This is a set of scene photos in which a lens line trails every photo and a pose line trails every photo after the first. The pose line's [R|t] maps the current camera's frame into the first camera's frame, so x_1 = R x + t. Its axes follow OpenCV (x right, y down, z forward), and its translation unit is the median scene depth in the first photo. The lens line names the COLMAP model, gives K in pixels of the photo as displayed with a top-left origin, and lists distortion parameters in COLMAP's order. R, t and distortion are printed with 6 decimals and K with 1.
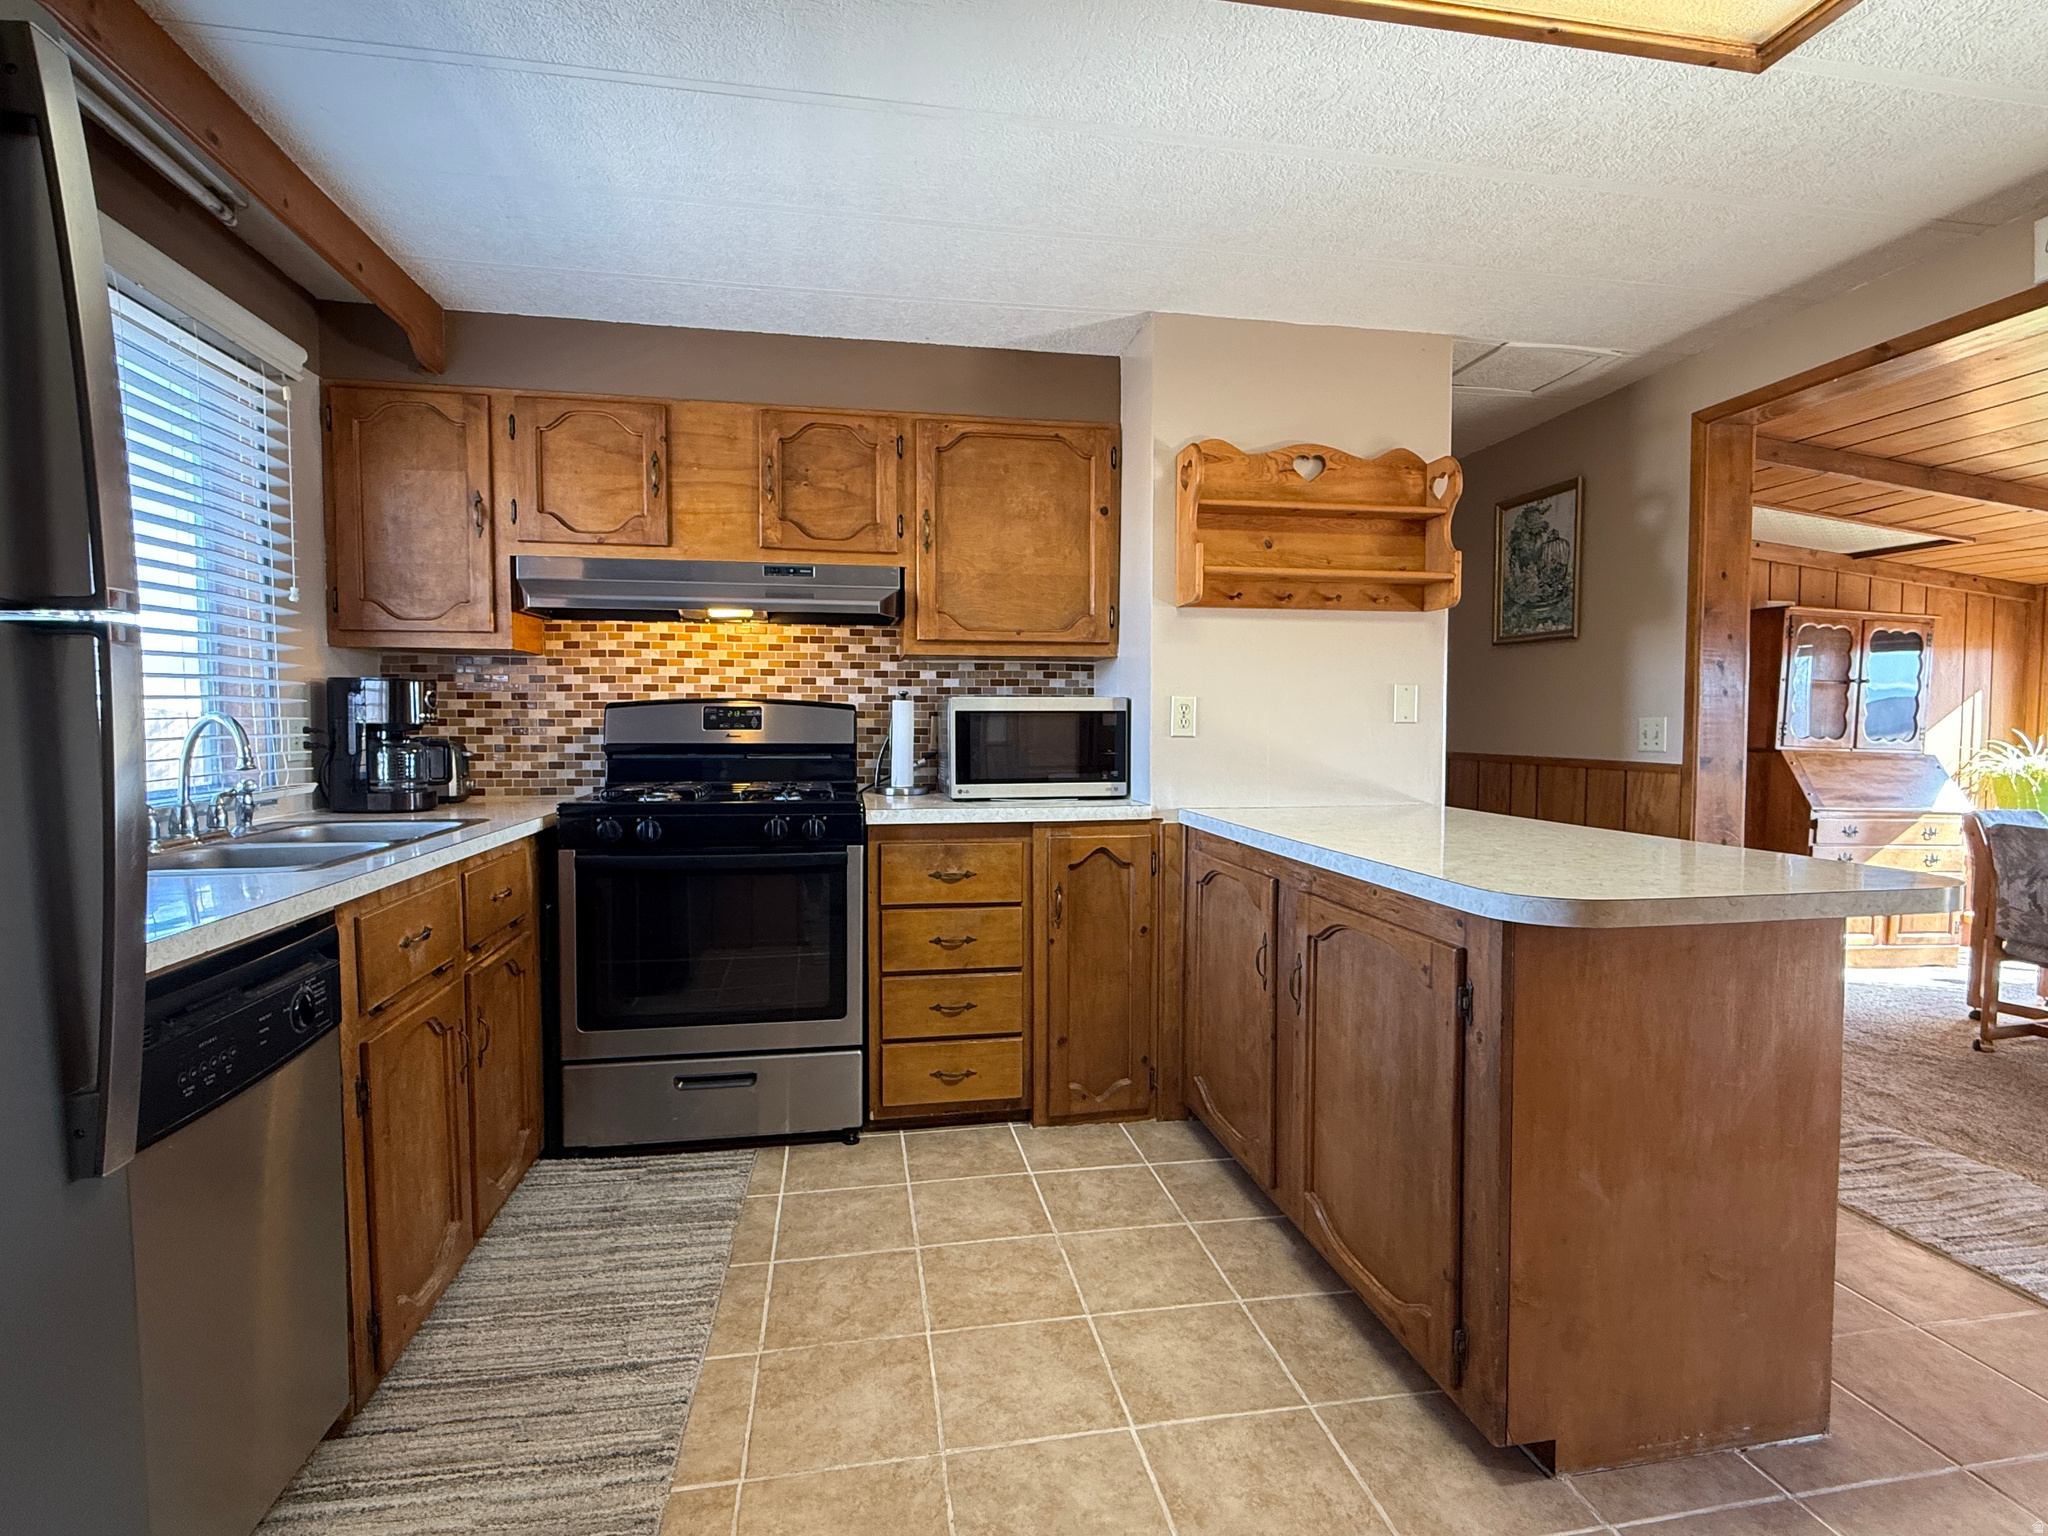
lens RADIAL K [[991.4, 0, 1022.2], [0, 991.4, 768.8], [0, 0, 1]] dist [0.002230, -0.001068]
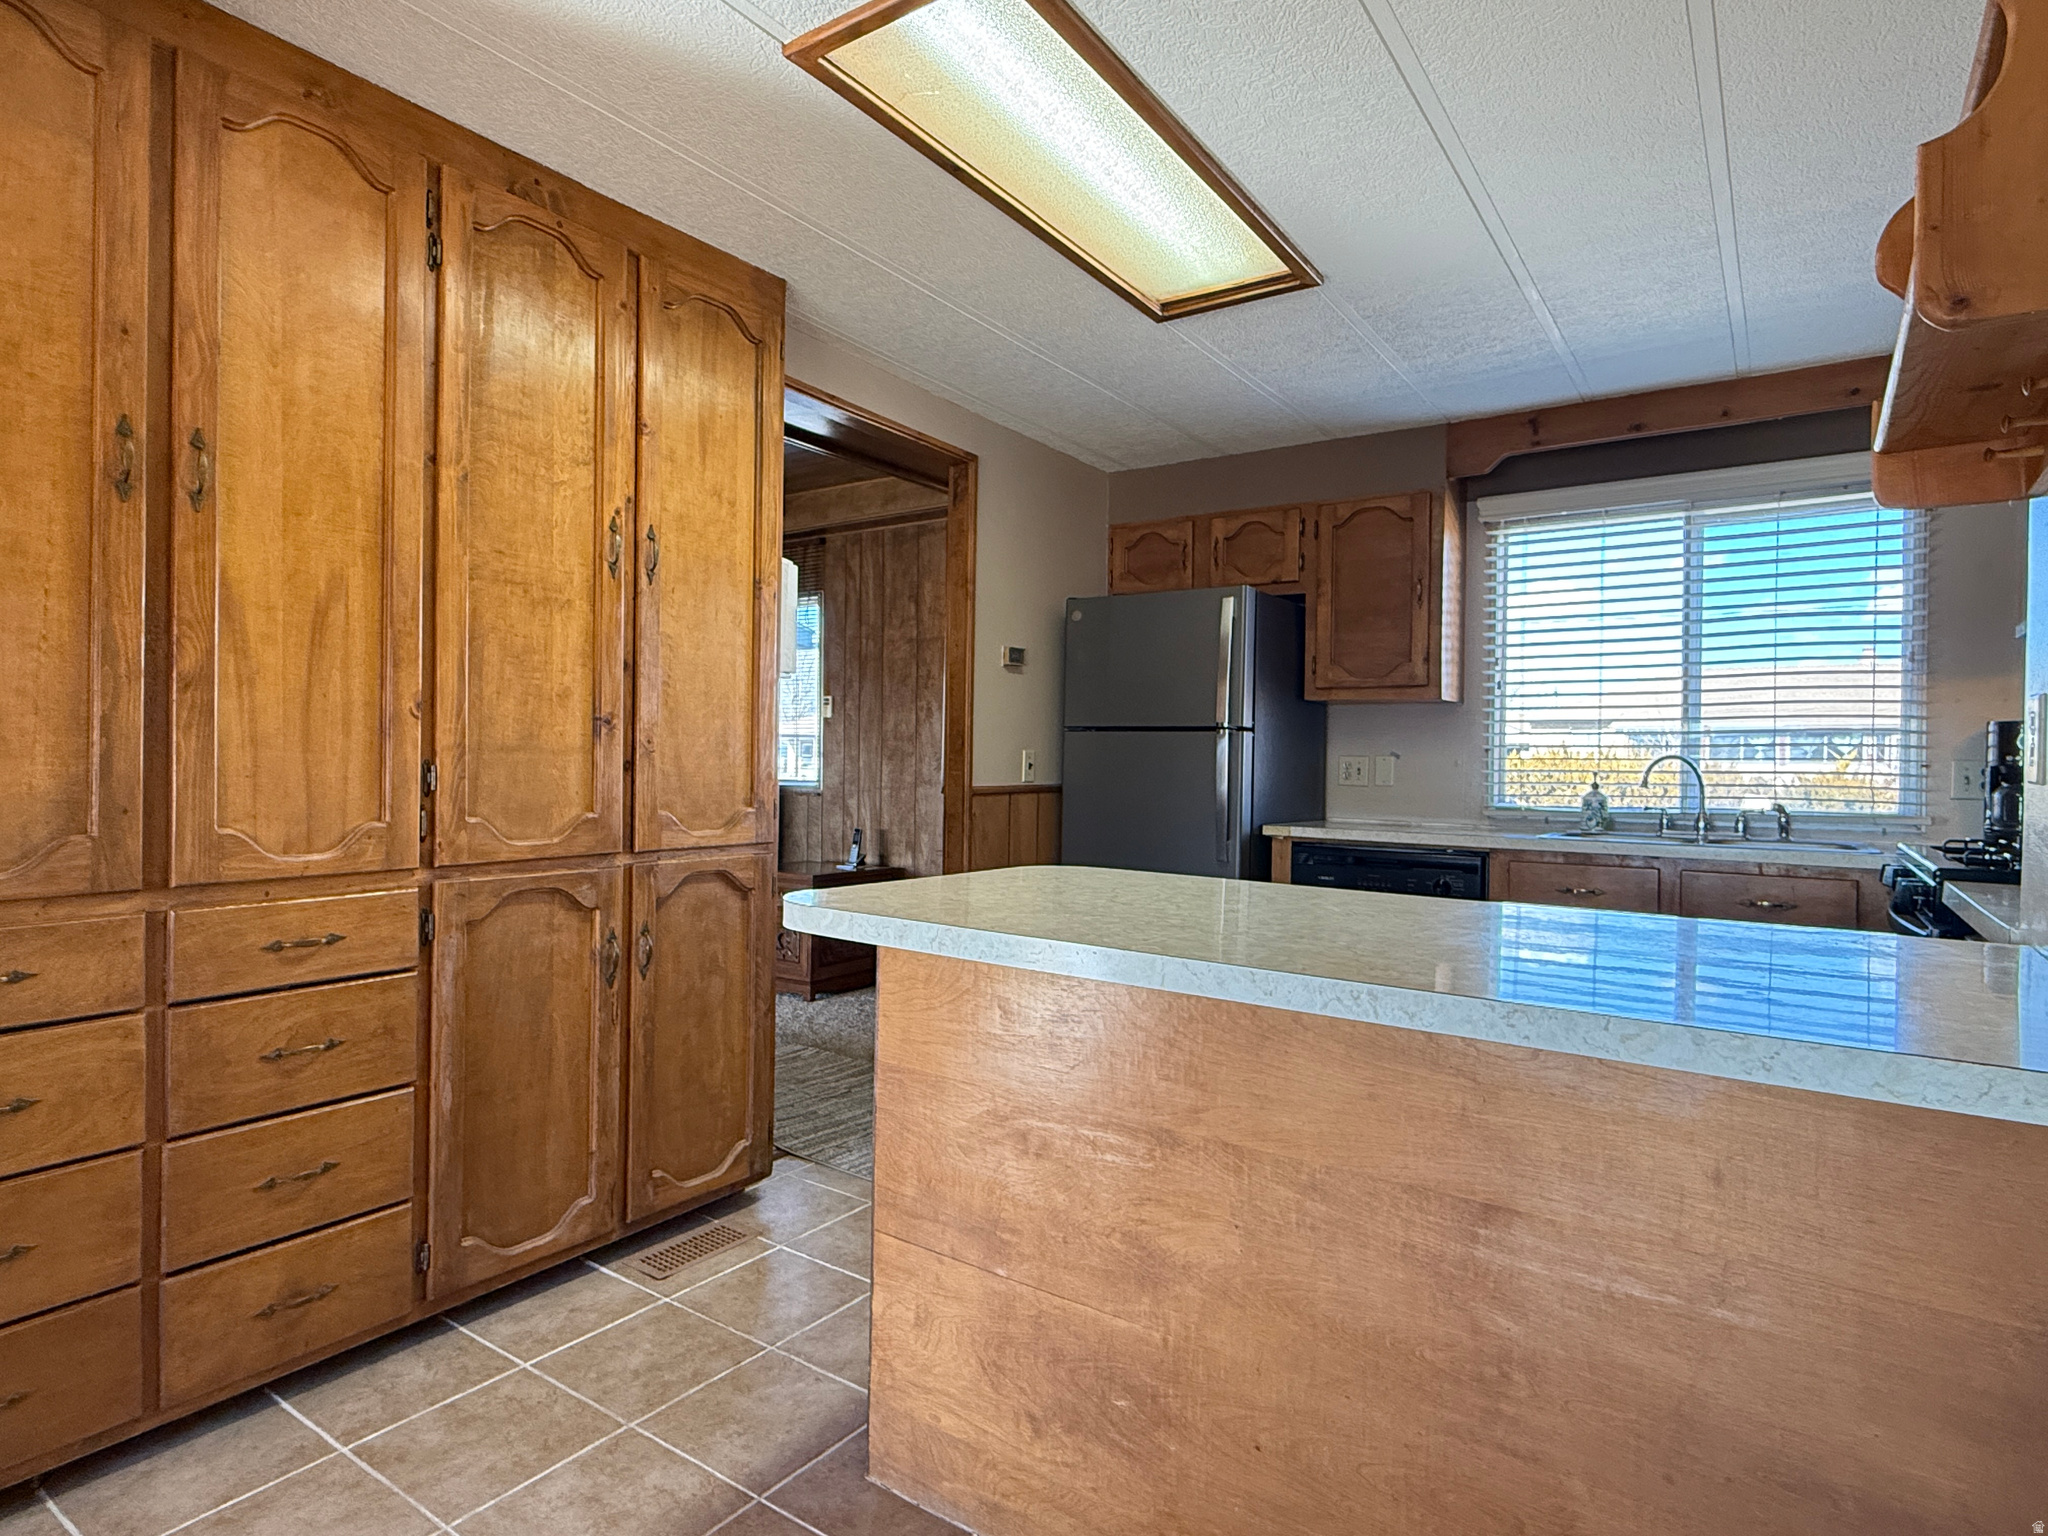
lens RADIAL K [[1136.6, 0, 1024.7], [0, 1136.6, 762.2], [0, 0, 1]] dist [-0.000078, 0.001759]
pose [[-0.713798, -0.020258, -0.700059, 0.795657], [-0.055953, 0.998036, 0.028171, -0.024217], [0.698113, 0.059279, -0.713529, 1.008014]]
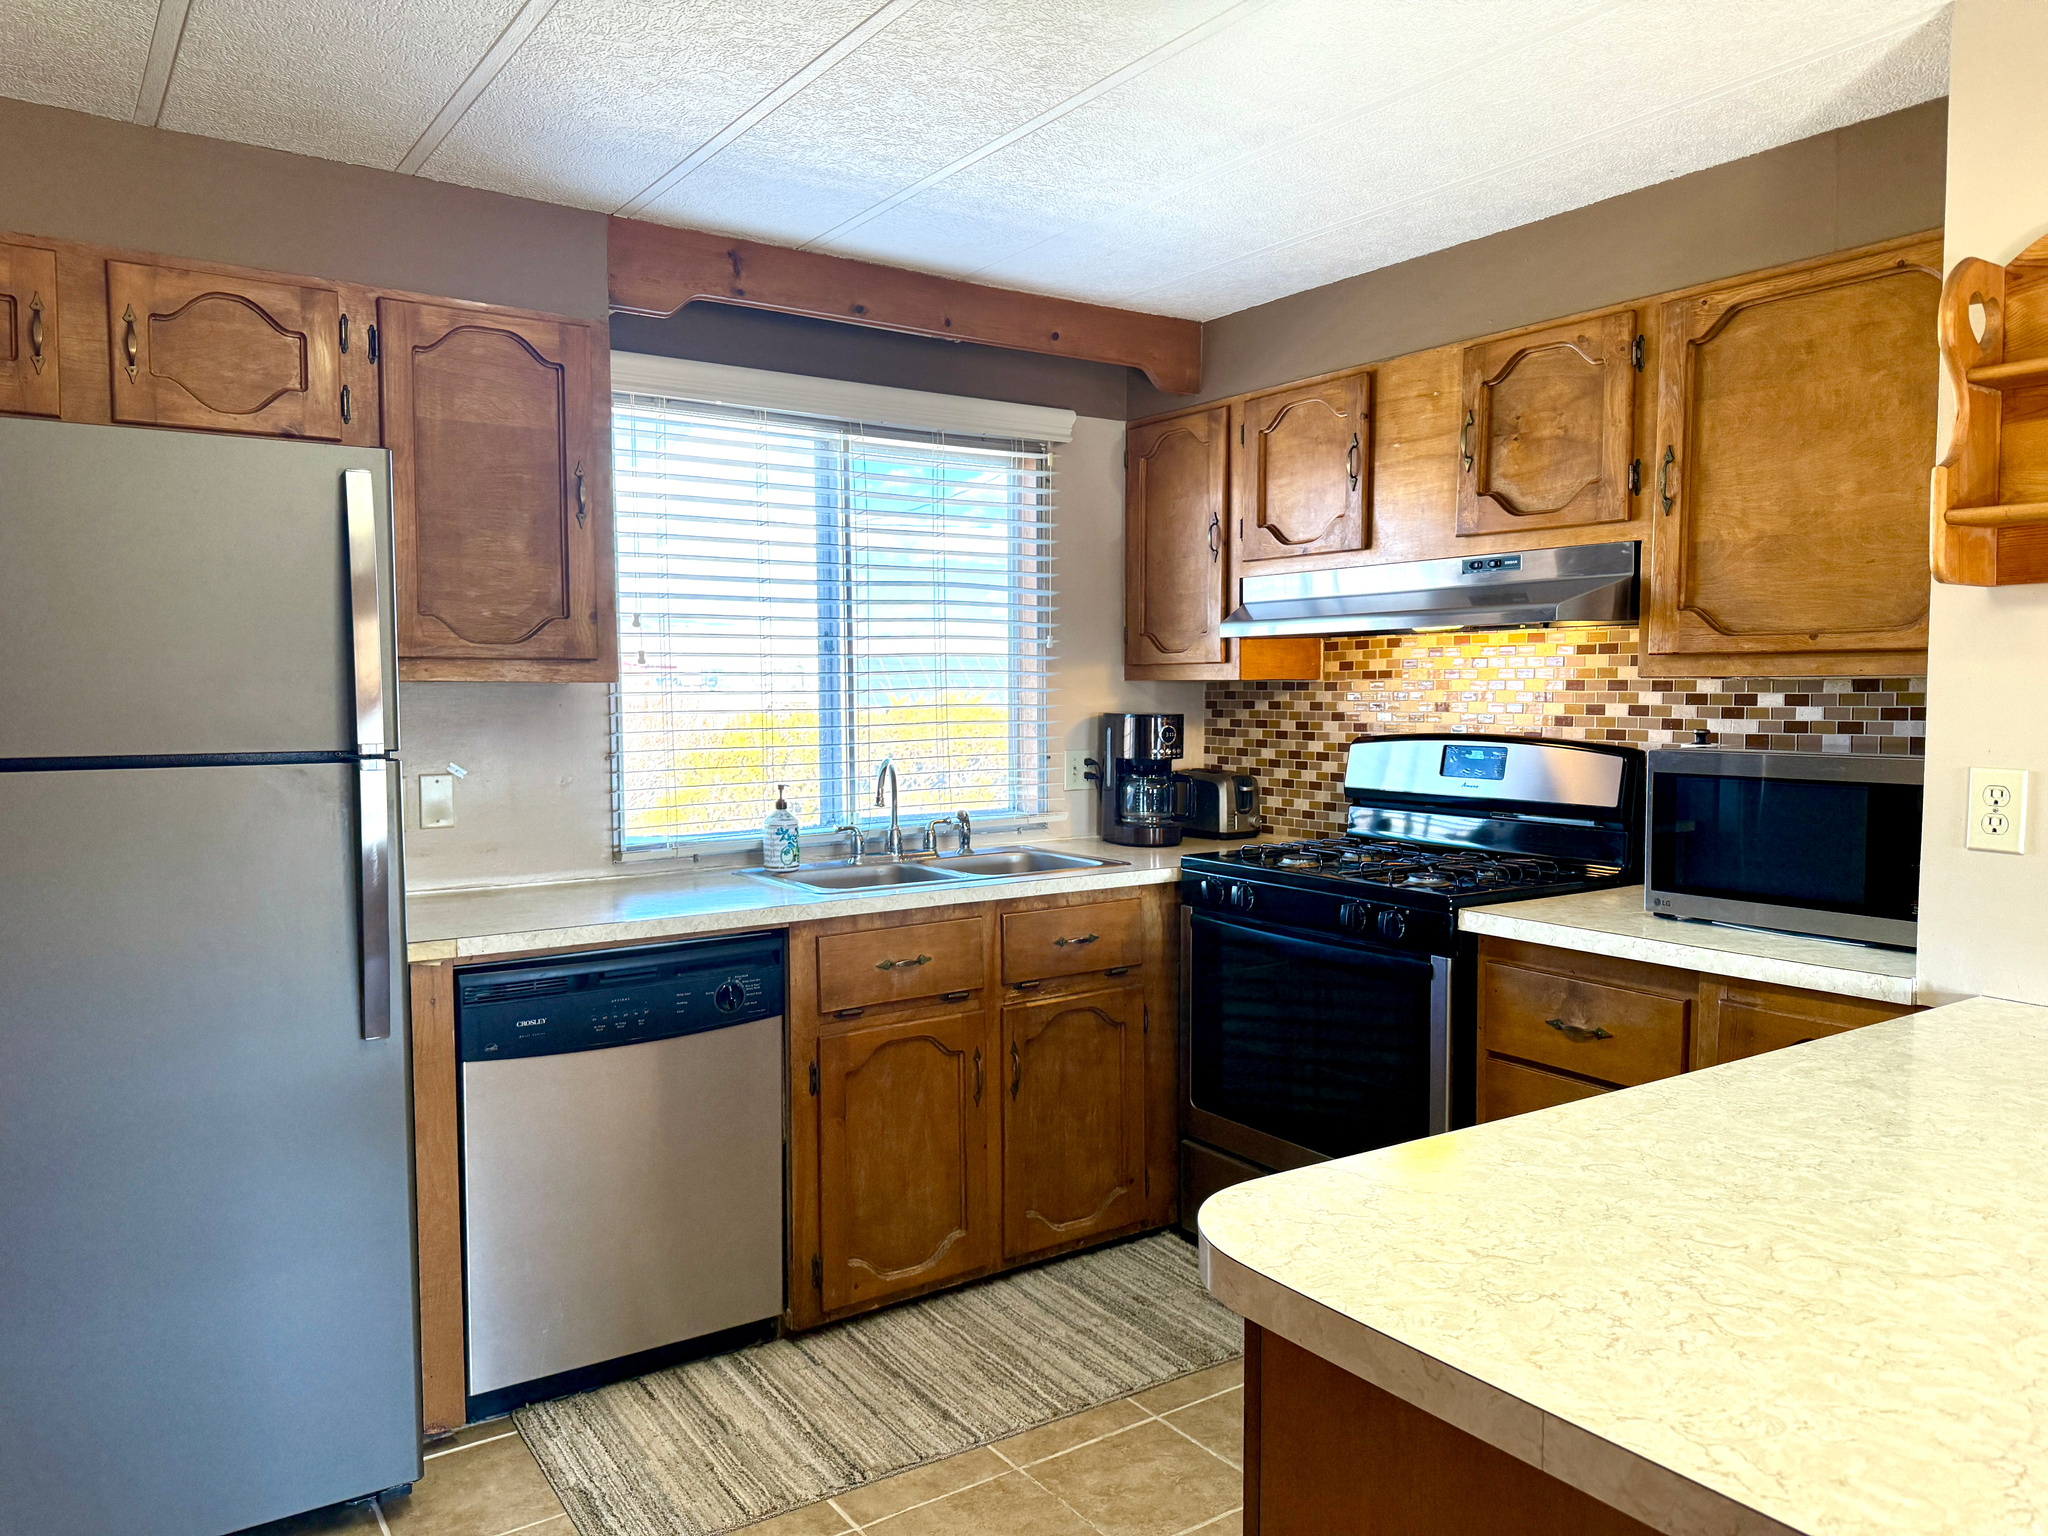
lens RADIAL K [[1440.3, 0, 1023.4], [0, 1440.3, 771.0], [0, 0, 1]] dist [0.028419, -0.021131]
pose [[0.415221, 0.052561, -0.908201, 0.576175], [-0.041926, 0.998374, 0.038611, -0.075139], [0.908754, 0.022045, 0.416750, 0.255749]]
